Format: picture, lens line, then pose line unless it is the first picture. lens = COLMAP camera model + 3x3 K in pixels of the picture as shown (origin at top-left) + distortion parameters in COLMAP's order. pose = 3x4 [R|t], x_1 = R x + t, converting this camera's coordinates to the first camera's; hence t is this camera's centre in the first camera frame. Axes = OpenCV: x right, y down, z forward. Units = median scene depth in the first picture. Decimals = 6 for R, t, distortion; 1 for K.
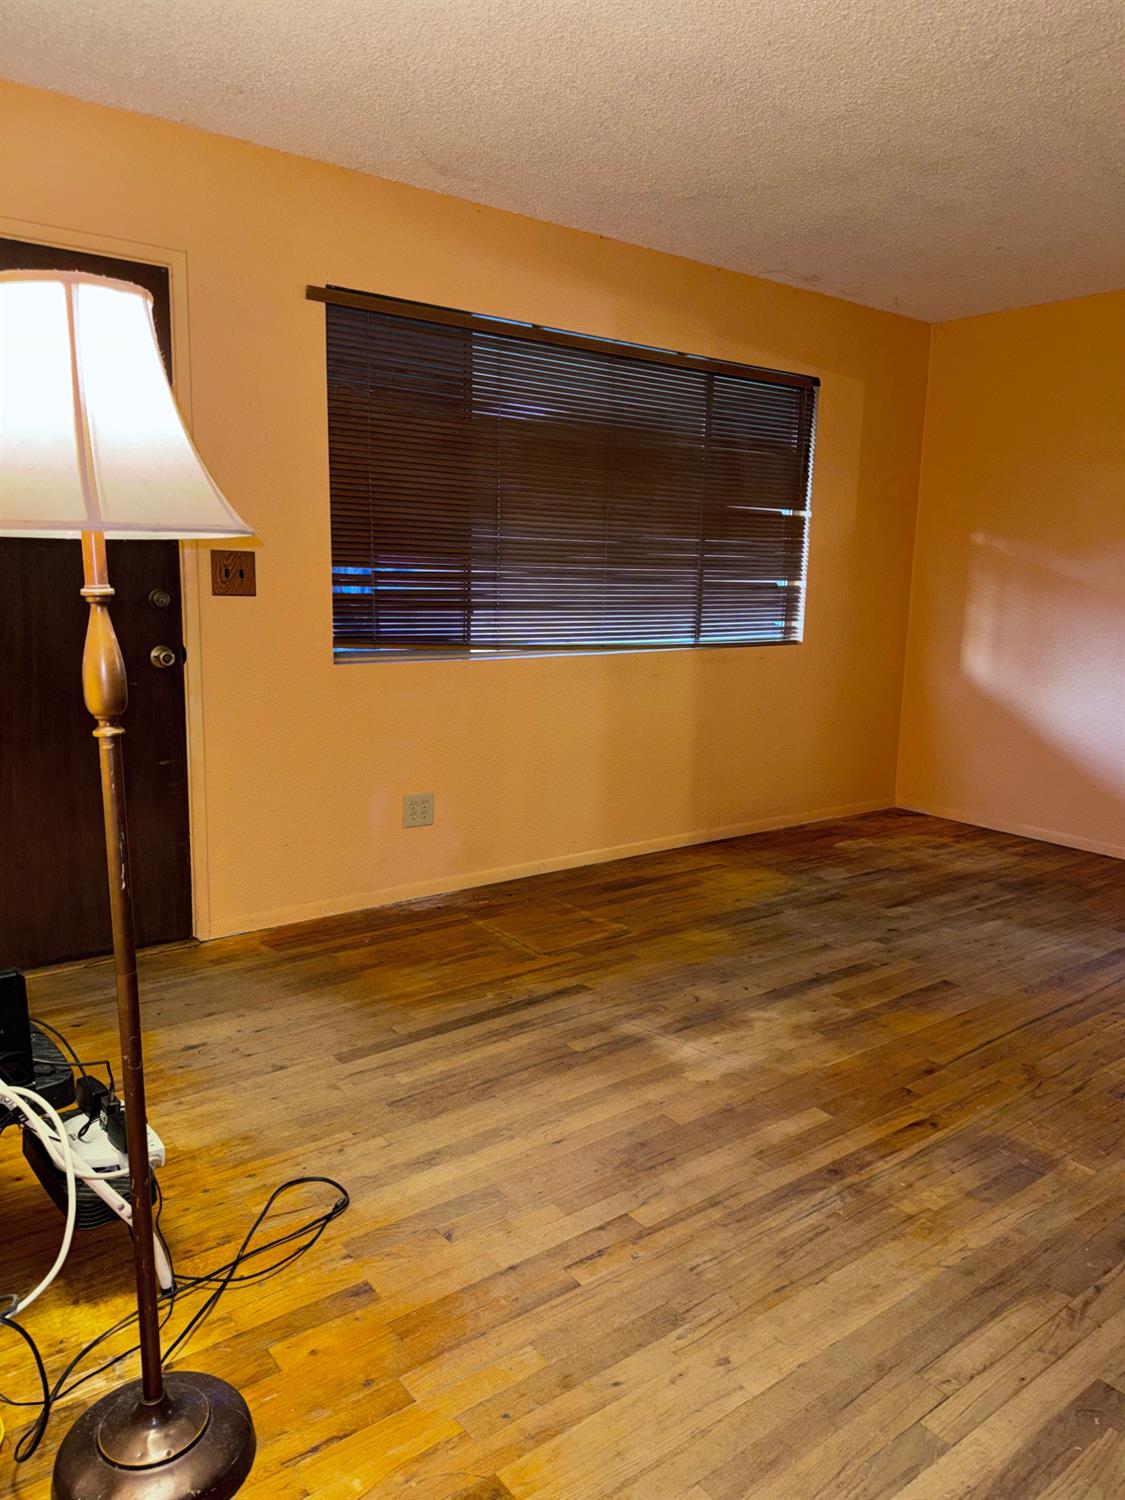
lens RADIAL K [[1062.0, 0, 564.3], [0, 1062.0, 752.7], [0, 0, 1]] dist [0.048876, -0.055013]
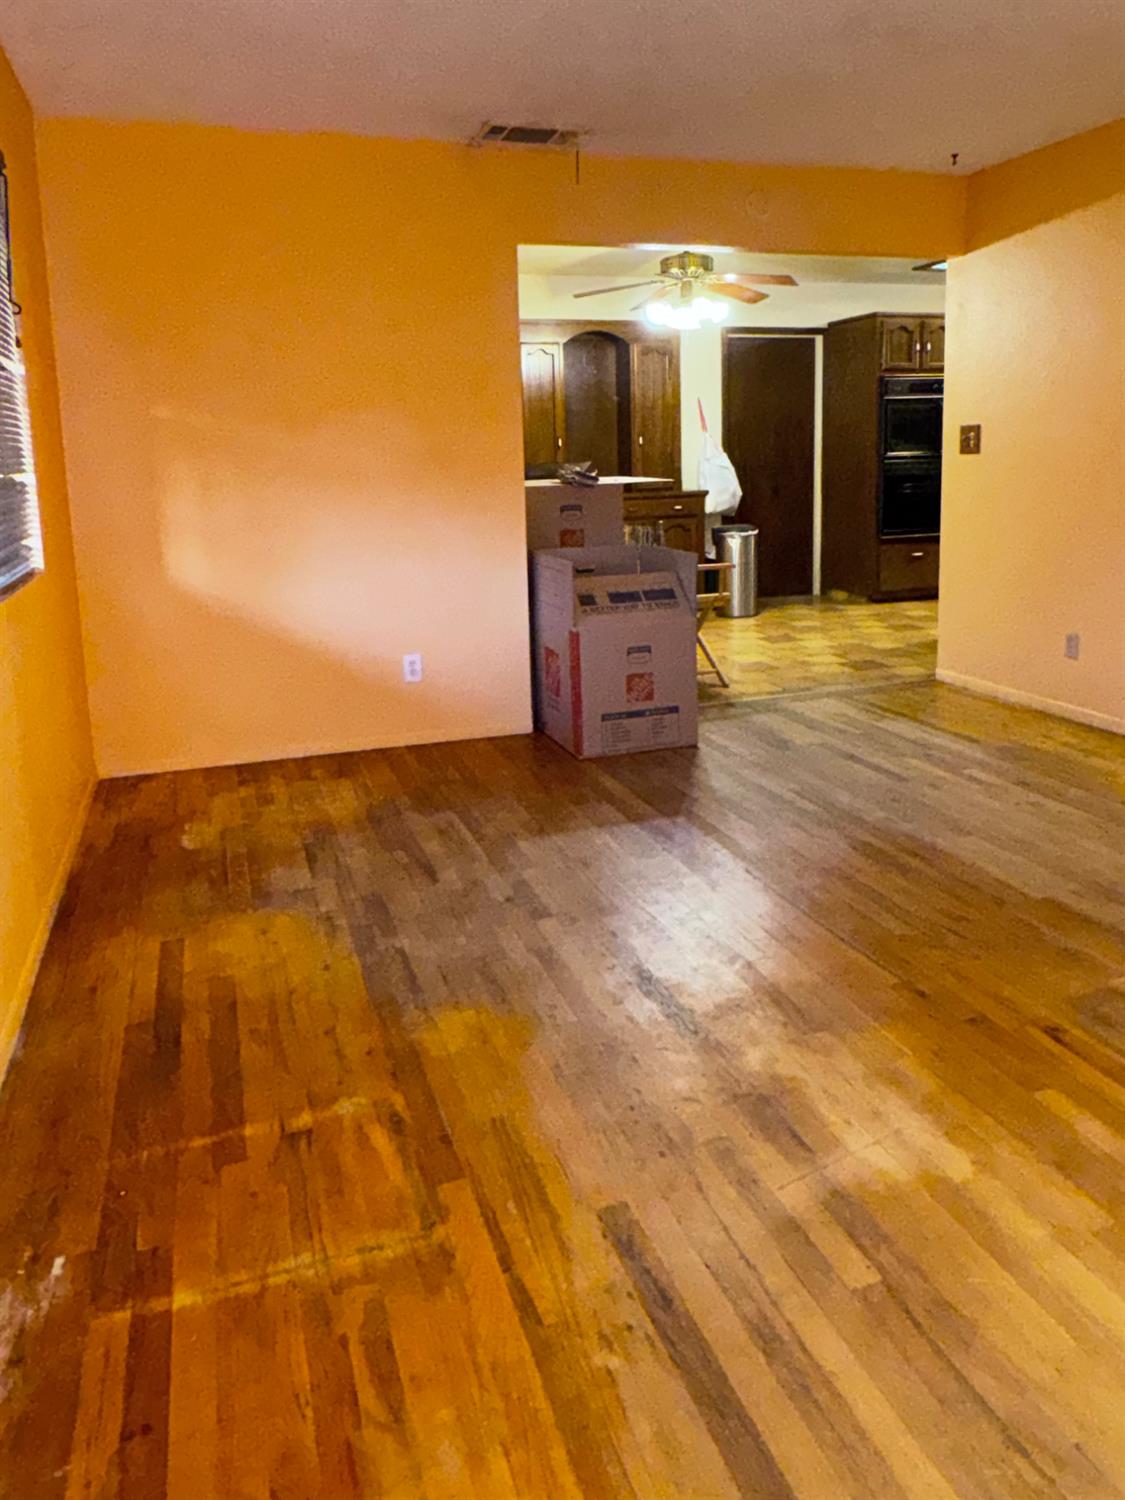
lens RADIAL K [[1062.0, 0, 568.2], [0, 1062.0, 743.4], [0, 0, 1]] dist [0.048876, -0.055013]
pose [[0.303533, -0.280364, 0.910639, -0.359090], [0.192974, 0.954012, 0.229396, -0.112891], [-0.933075, 0.106101, 0.343677, 0.713089]]
